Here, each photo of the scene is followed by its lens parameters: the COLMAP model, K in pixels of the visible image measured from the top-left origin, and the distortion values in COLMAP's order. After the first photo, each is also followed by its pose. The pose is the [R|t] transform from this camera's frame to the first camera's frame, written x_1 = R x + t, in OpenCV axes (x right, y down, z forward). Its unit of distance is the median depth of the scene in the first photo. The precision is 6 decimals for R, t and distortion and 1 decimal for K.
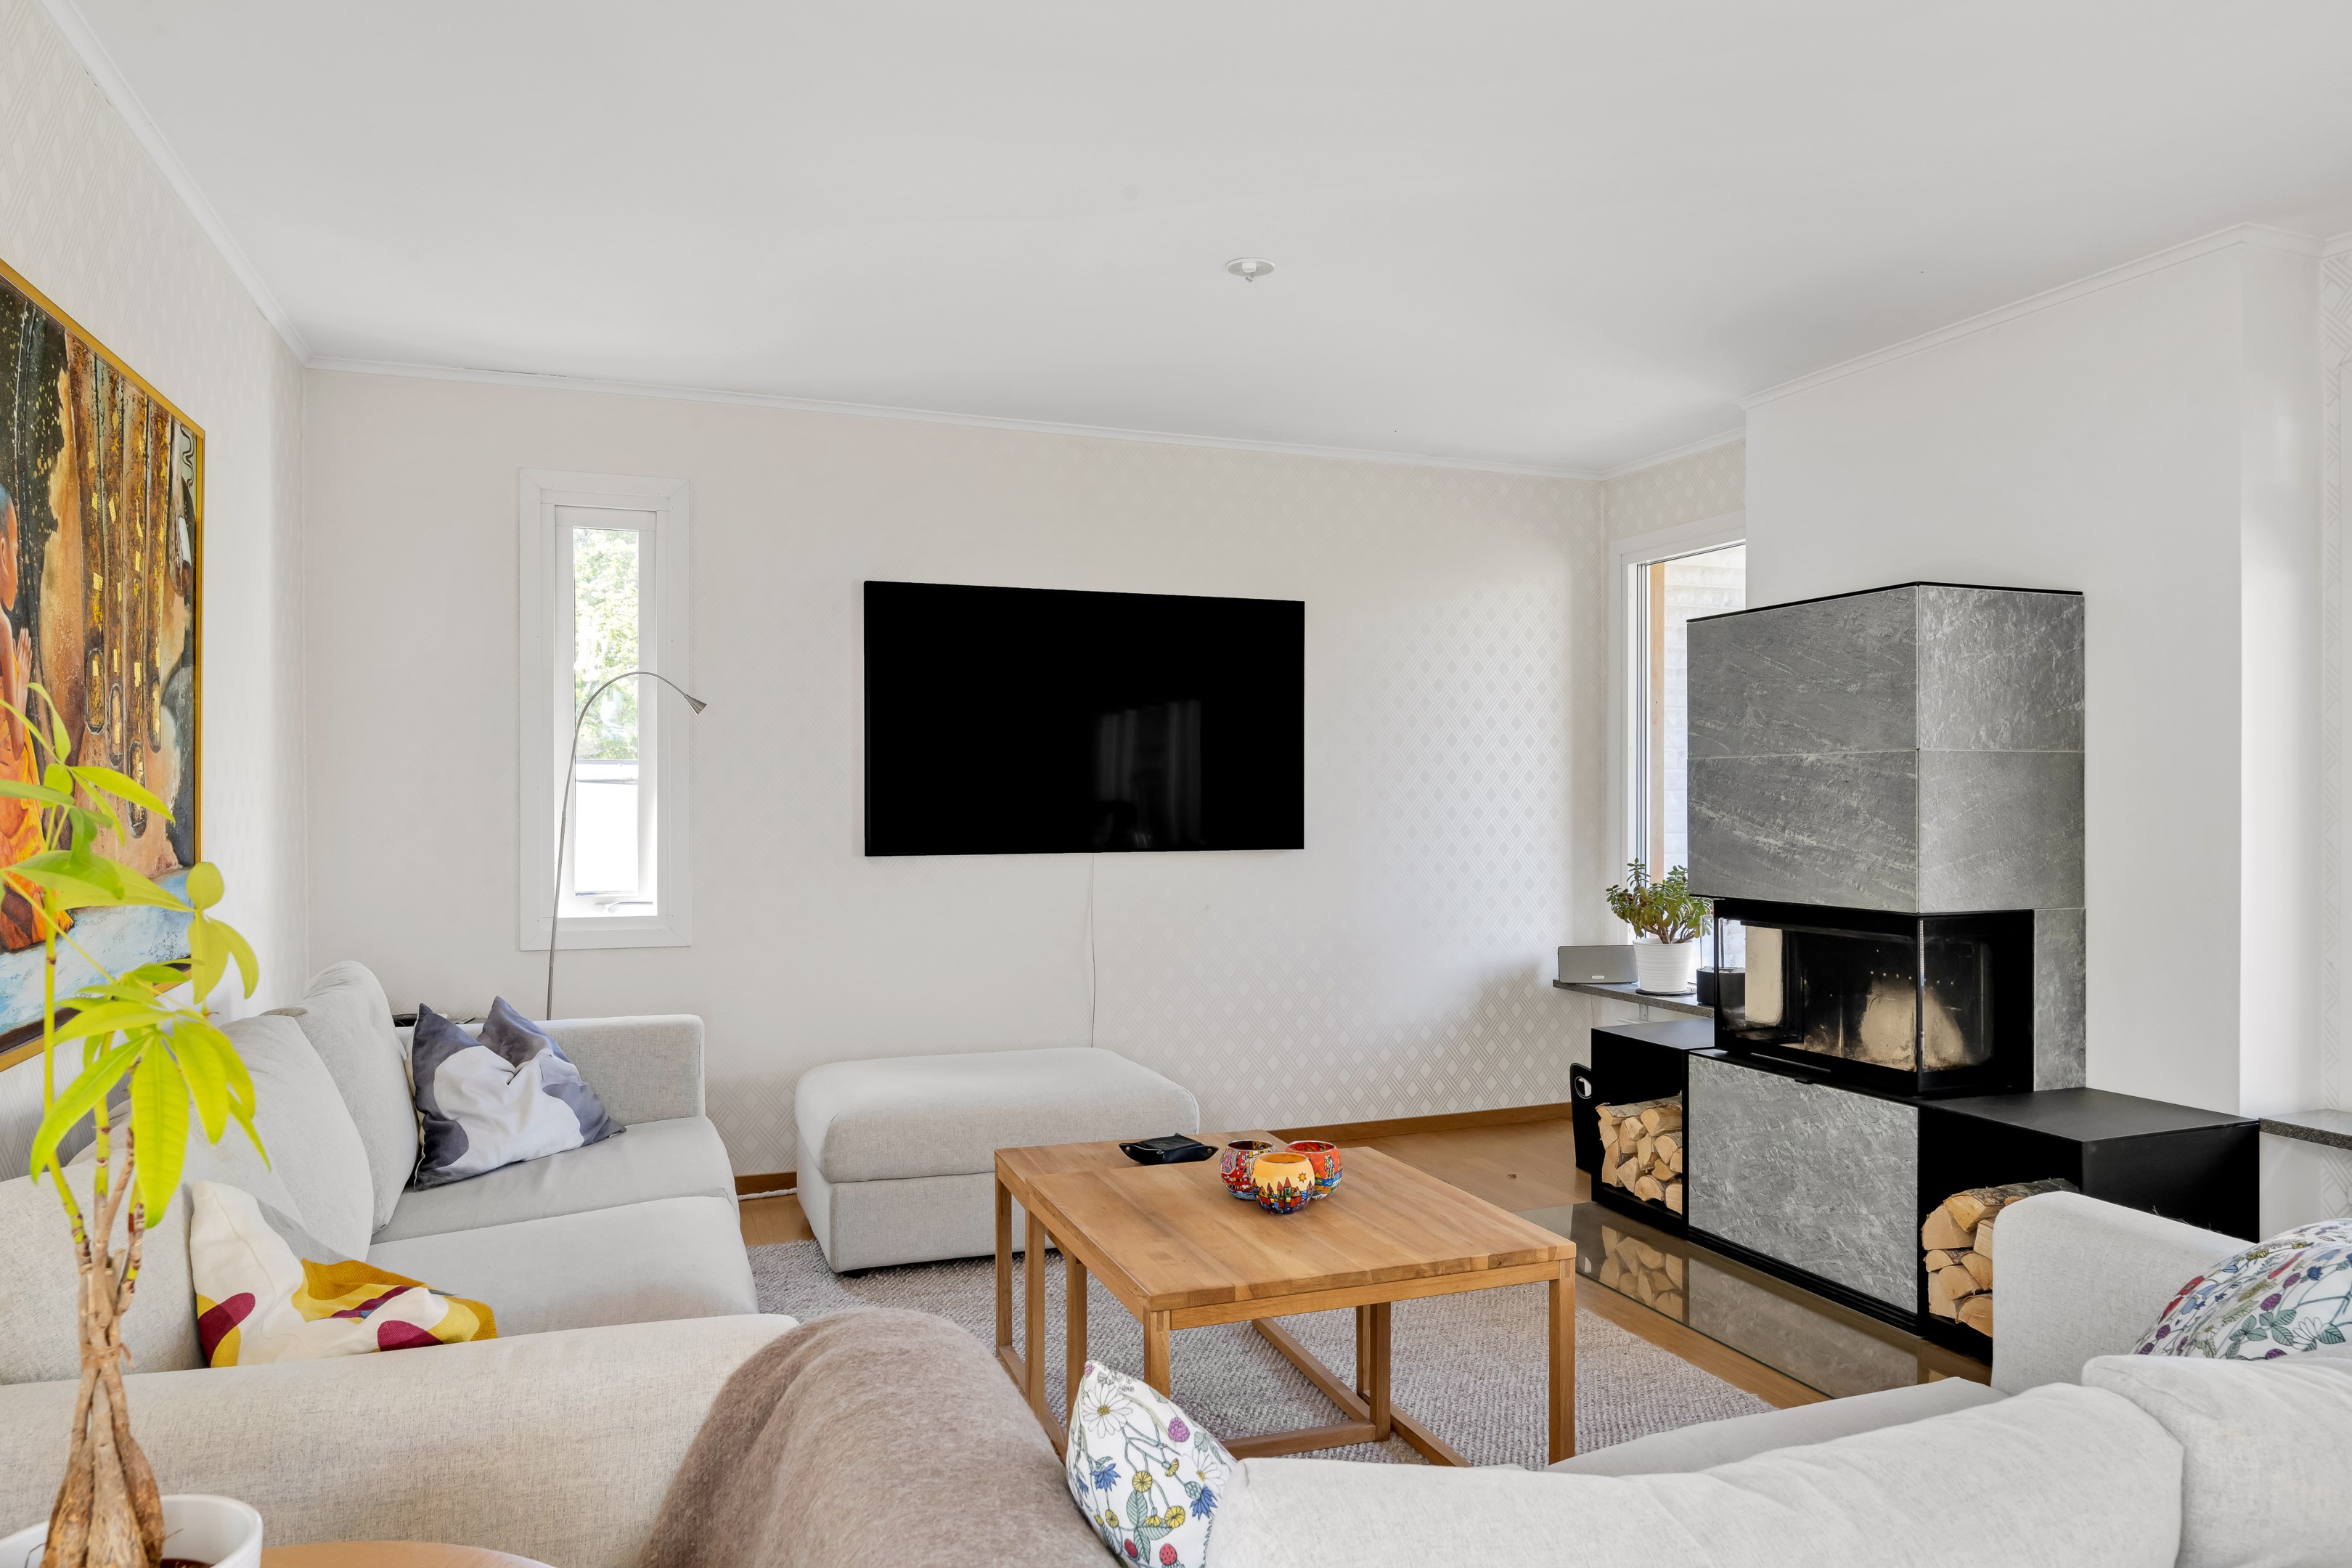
lens RADIAL K [[1512.2, 0, 1177.1], [0, 1512.2, 801.2], [0, 0, 1]] dist [-0.008159, 0.000094]
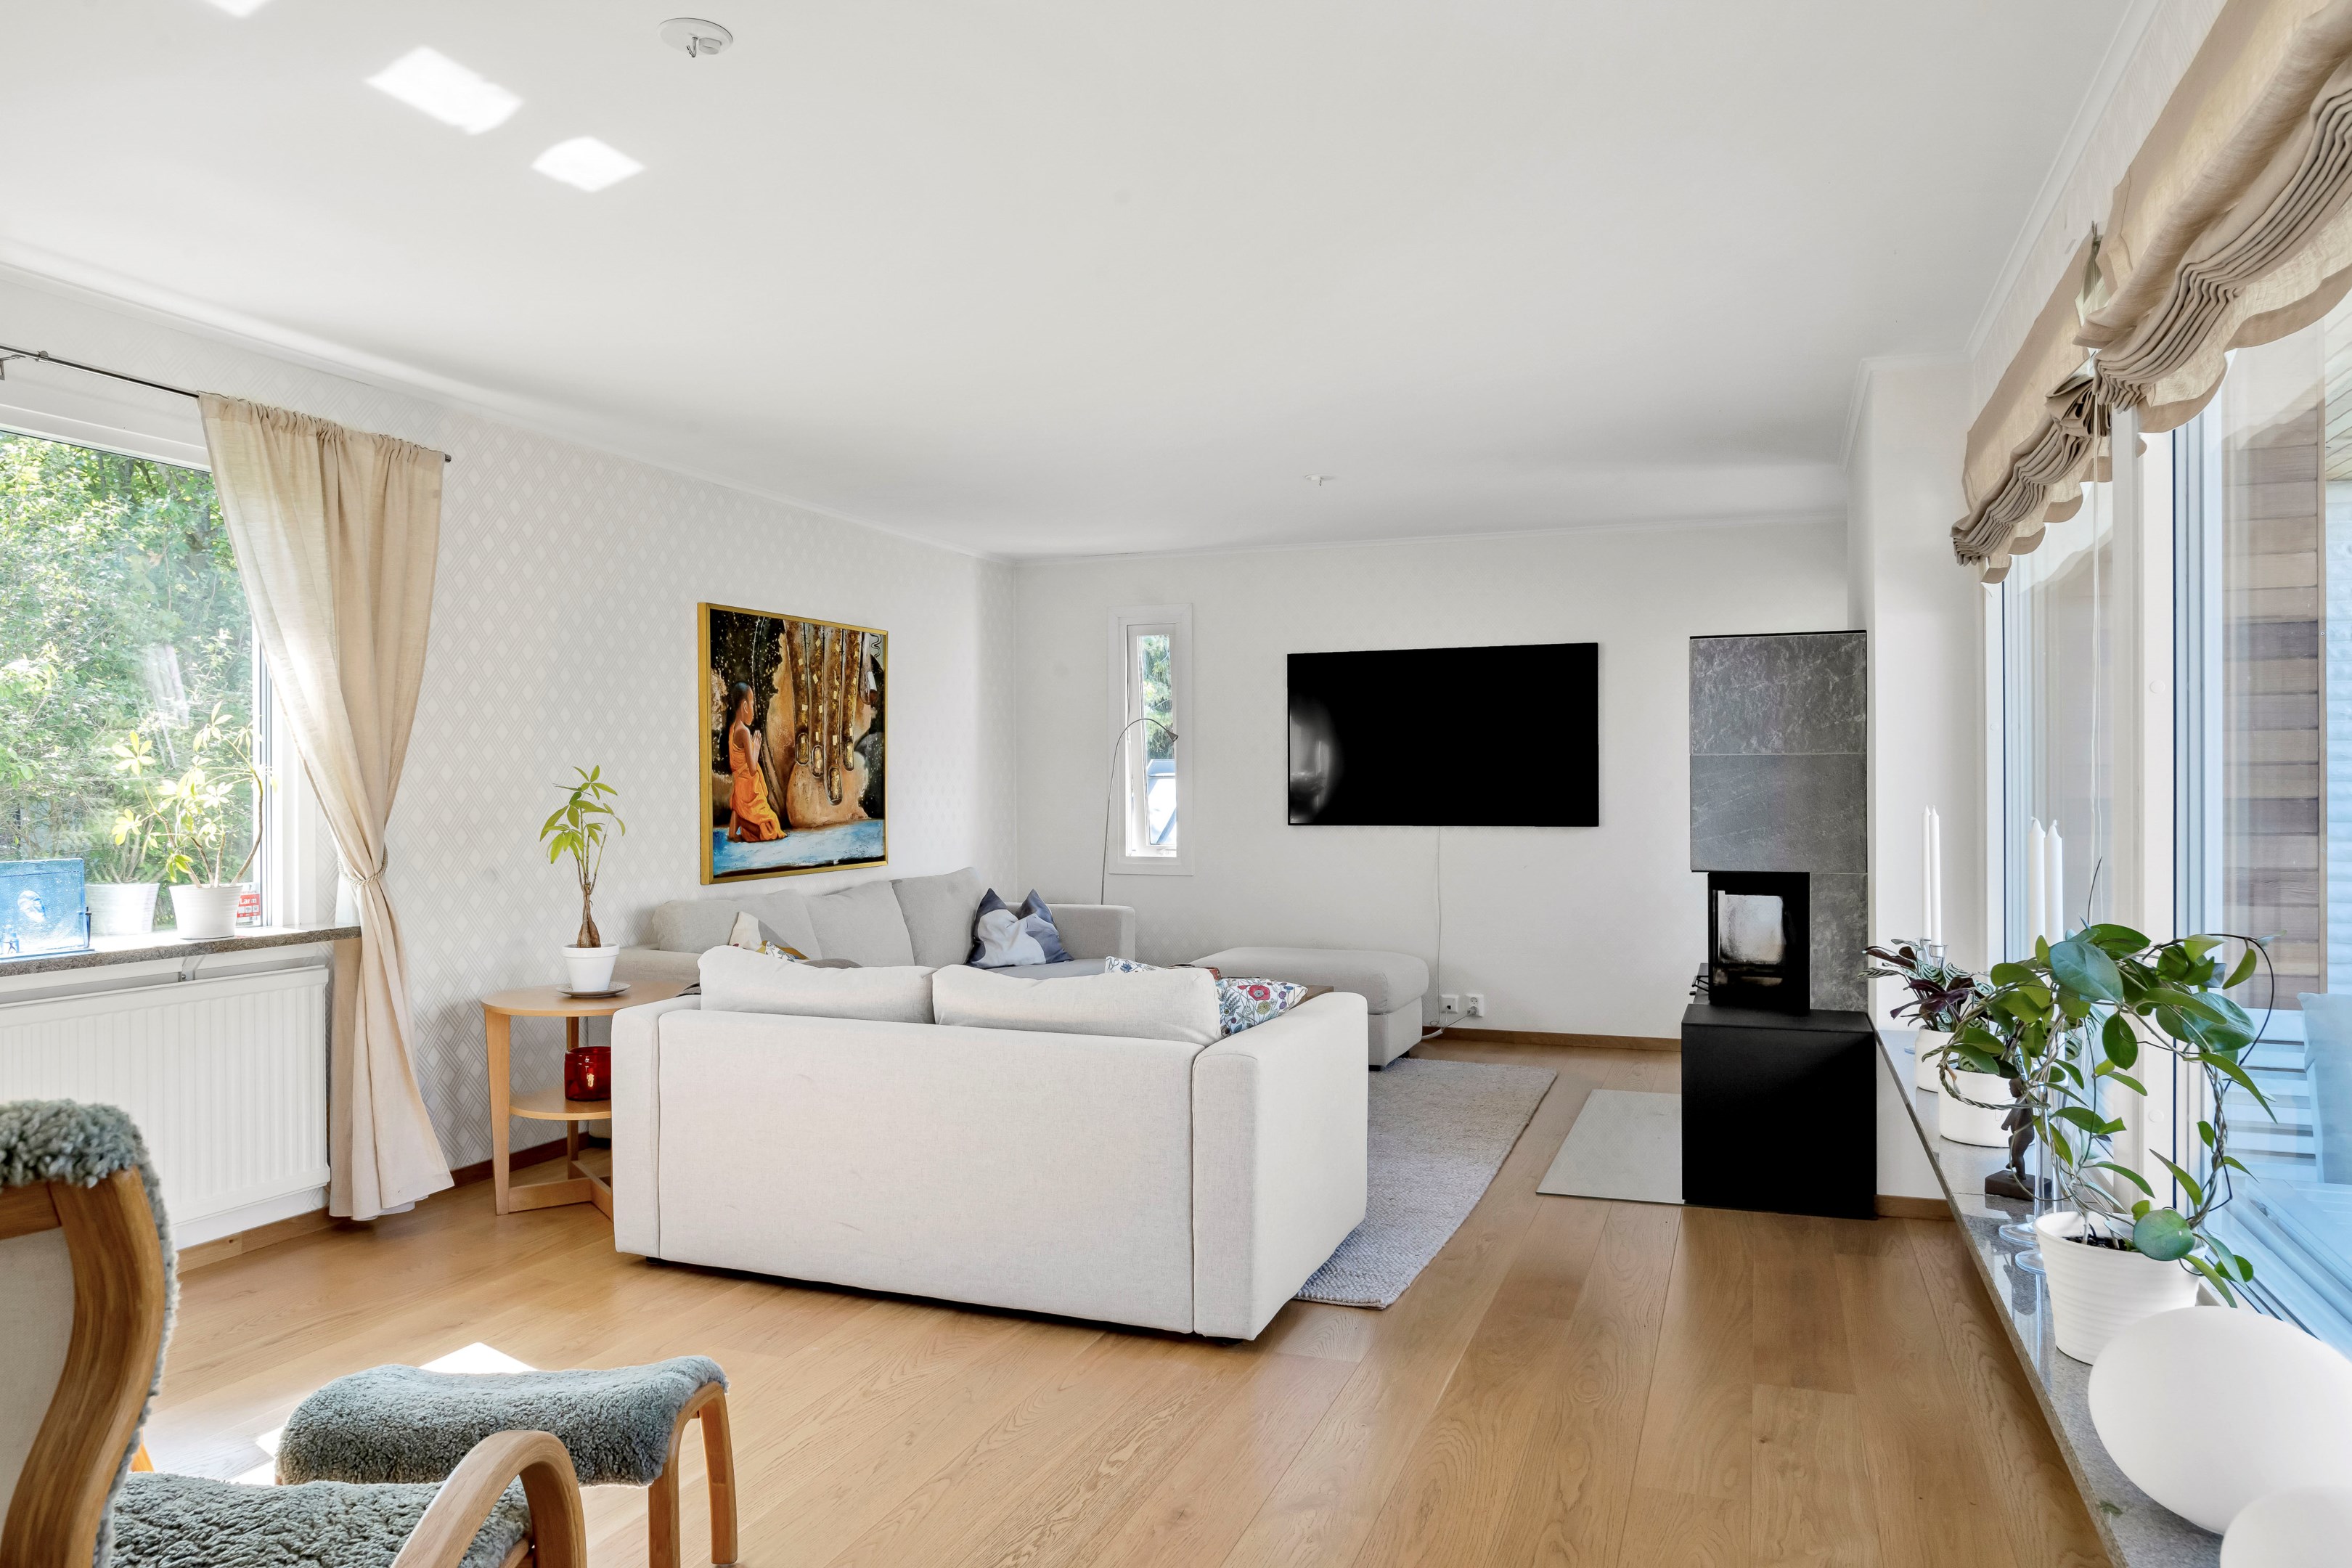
lens RADIAL K [[1487.2, 0, 1176.0], [0, 1487.2, 784.0], [0, 0, 1]] dist [0.000045, 0.000106]
pose [[0.749216, -0.002421, -0.662321, 1.048125], [-0.001057, 0.999988, -0.004851, 0.000415], [0.662325, 0.004335, 0.749205, -0.366381]]
